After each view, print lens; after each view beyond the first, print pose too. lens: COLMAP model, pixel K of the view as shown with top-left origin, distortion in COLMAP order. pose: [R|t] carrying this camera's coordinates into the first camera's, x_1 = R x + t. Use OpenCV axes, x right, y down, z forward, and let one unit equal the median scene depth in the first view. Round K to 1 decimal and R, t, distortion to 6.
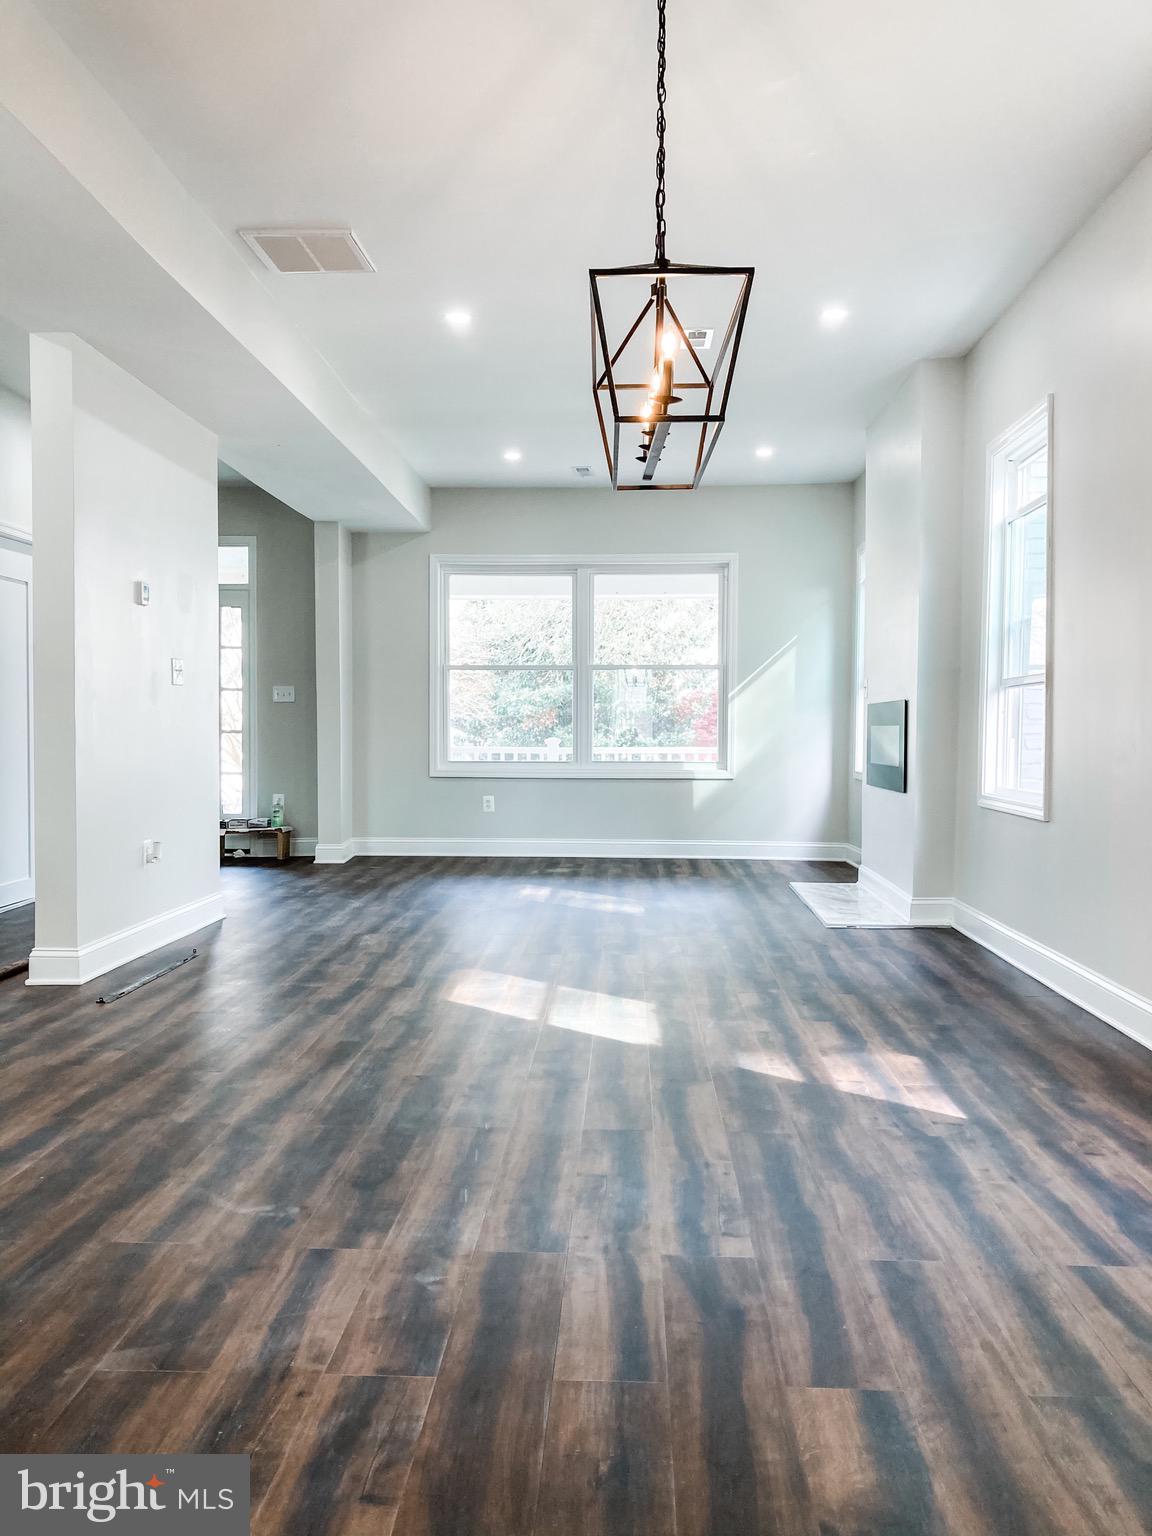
lens RADIAL K [[1235.1, 0, 576.0], [0, 1235.1, 768.0], [0, 0, 1]] dist [0.106477, -0.215836]
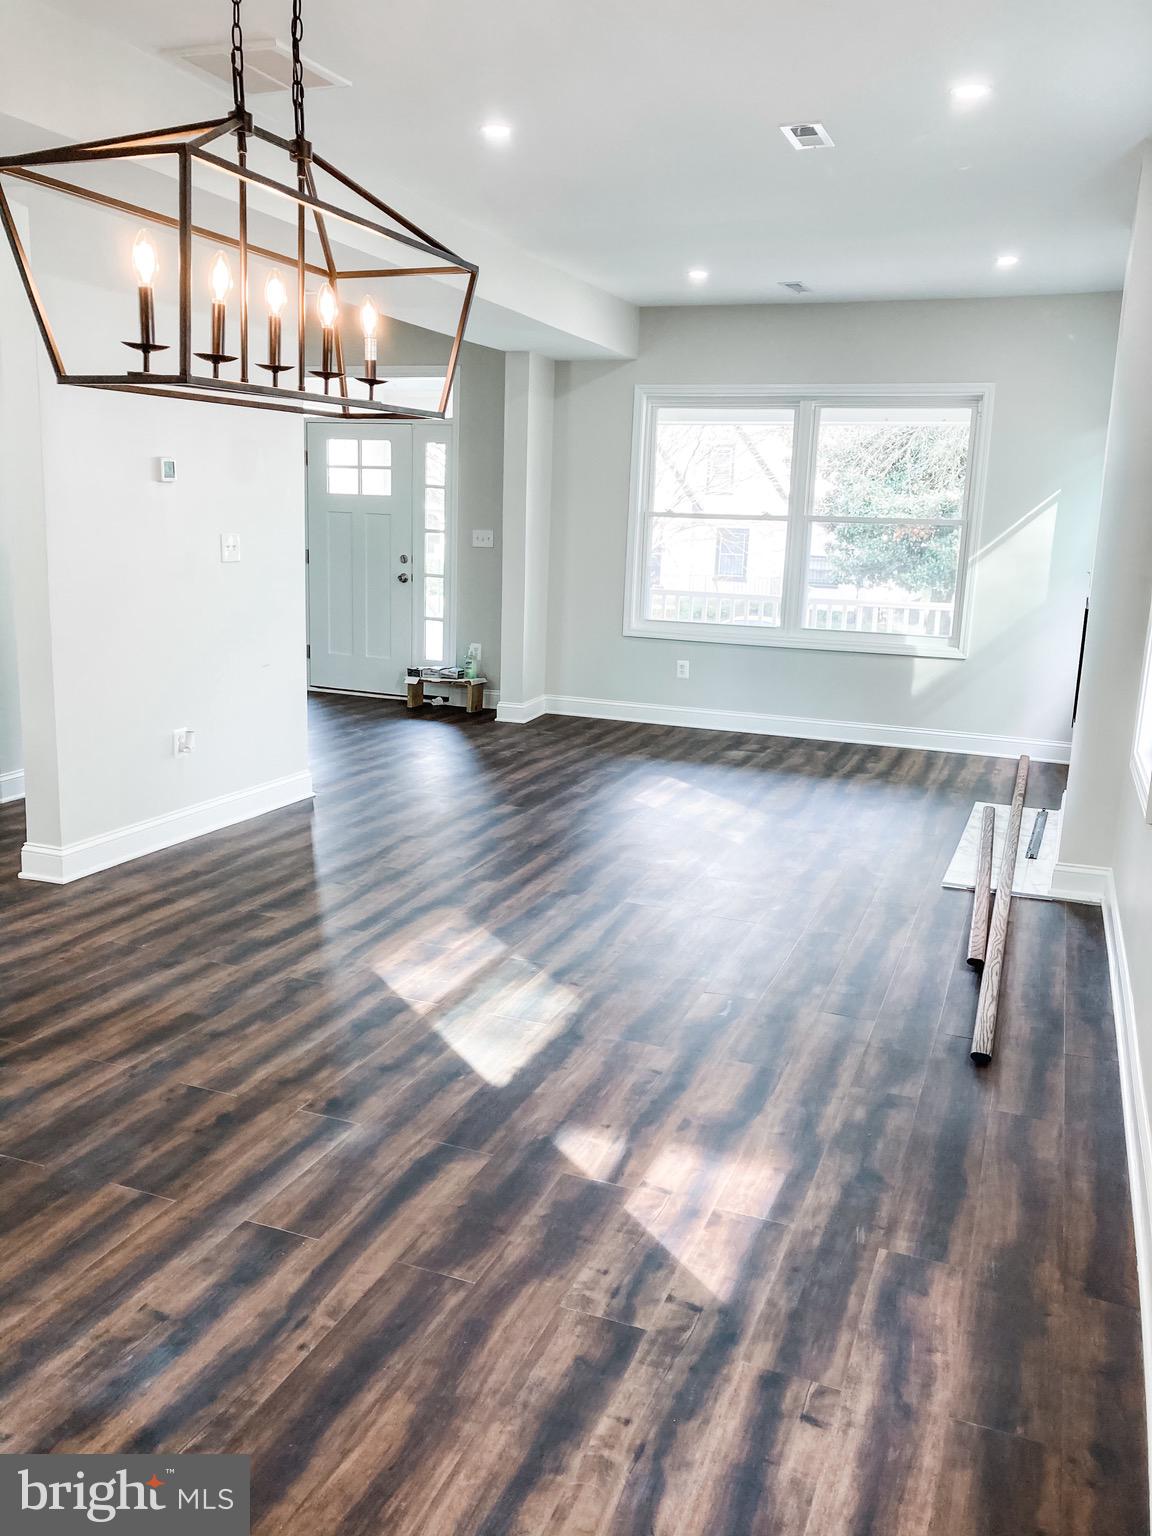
lens RADIAL K [[1242.9, 0, 576.0], [0, 1242.9, 768.0], [0, 0, 1]] dist [0.013257, -0.002579]
pose [[0.946271, 0.092371, -0.309903, 0.249349], [-0.040456, 0.984622, 0.169951, -0.088797], [0.320835, -0.148282, 0.935456, 0.187587]]
